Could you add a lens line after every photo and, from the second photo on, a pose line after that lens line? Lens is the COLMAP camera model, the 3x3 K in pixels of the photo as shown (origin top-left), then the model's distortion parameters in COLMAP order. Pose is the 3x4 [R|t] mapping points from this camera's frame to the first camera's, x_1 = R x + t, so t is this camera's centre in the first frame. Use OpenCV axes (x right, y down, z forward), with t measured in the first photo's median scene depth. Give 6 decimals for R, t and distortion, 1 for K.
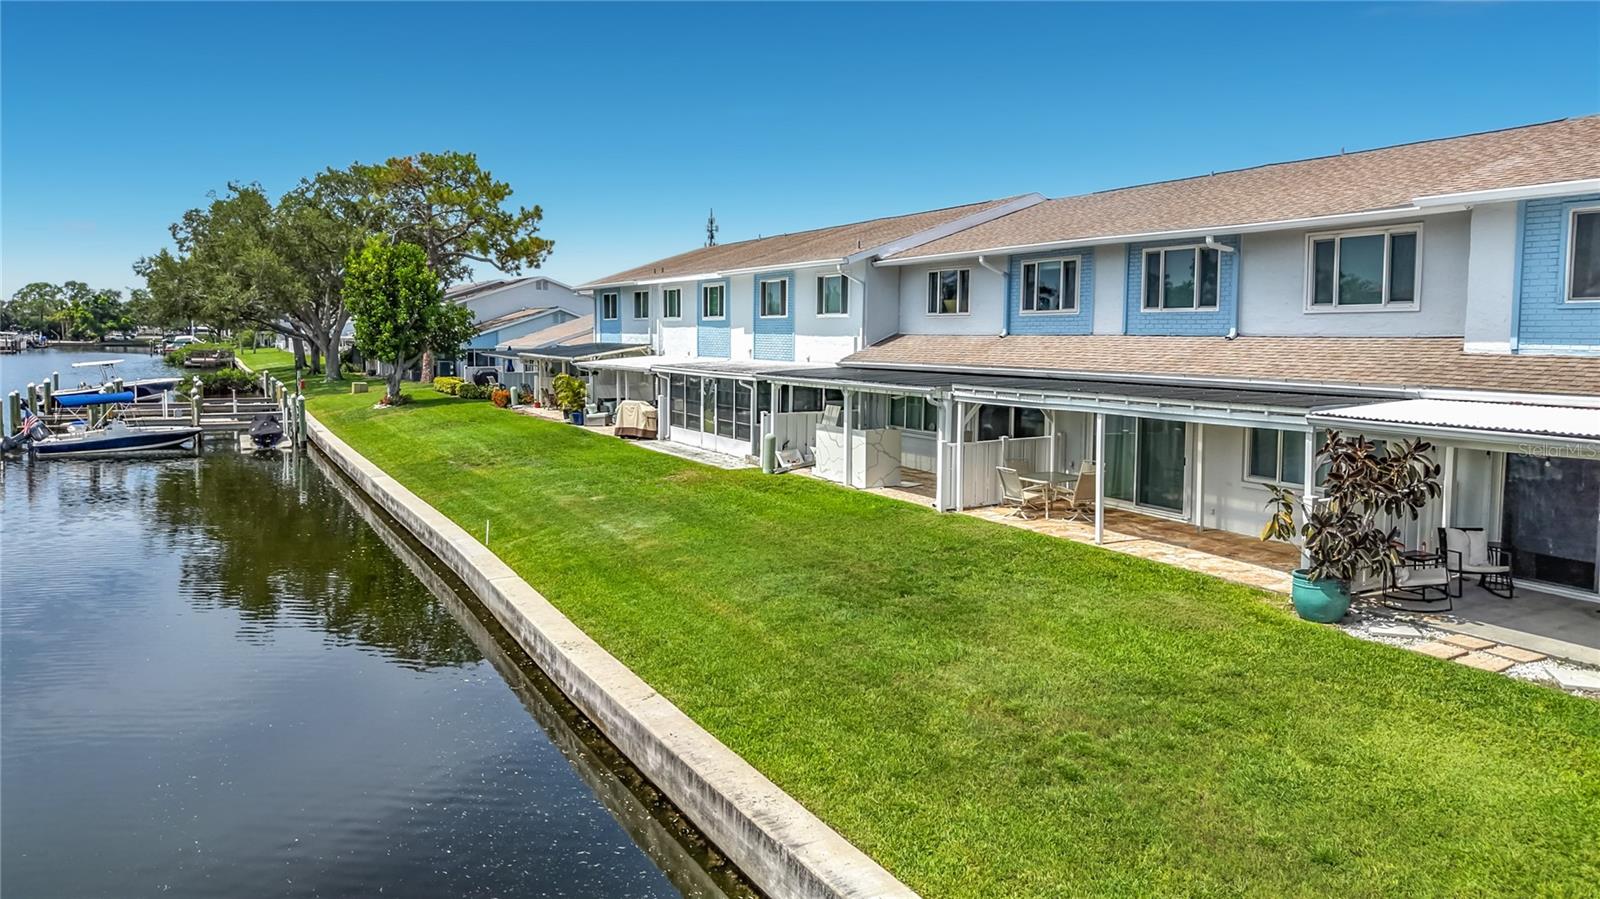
lens RADIAL K [[1101.7, 0, 792.6], [0, 1101.7, 448.6], [0, 0, 1]] dist [0.018814, -0.051427]
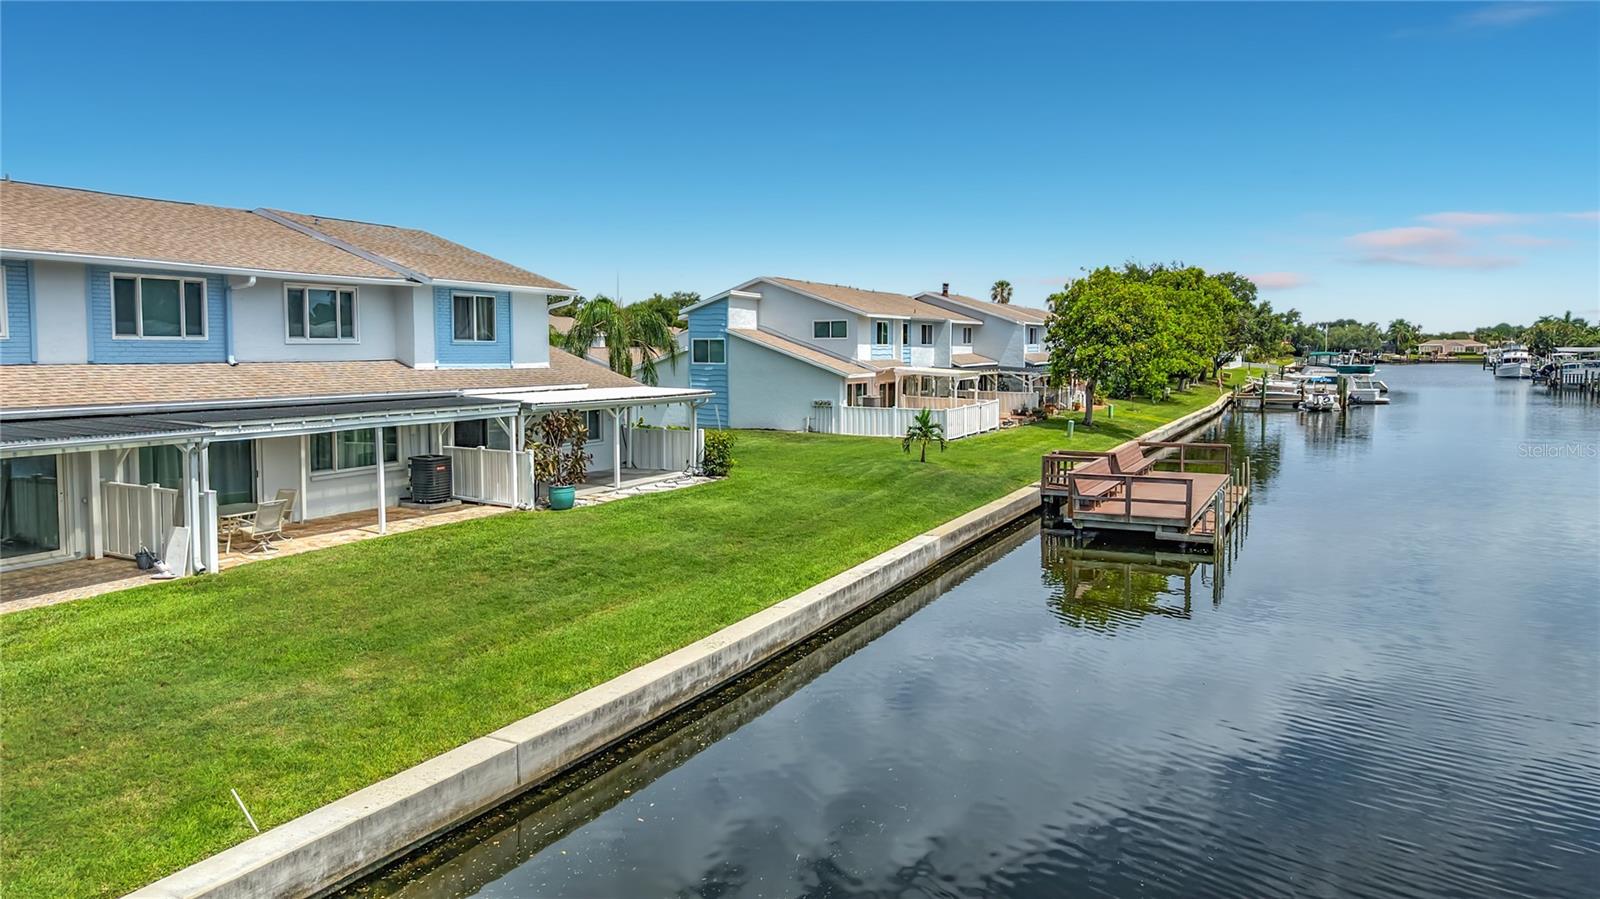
lens RADIAL K [[1061.9, 0, 800.1], [0, 1061.9, 415.5], [0, 0, 1]] dist [0.157397, -0.265243]
pose [[-0.570956, -0.035169, 0.820227, -0.809130], [0.099614, 0.988733, 0.111735, -0.108417], [-0.814915, 0.145502, -0.561020, 1.094604]]
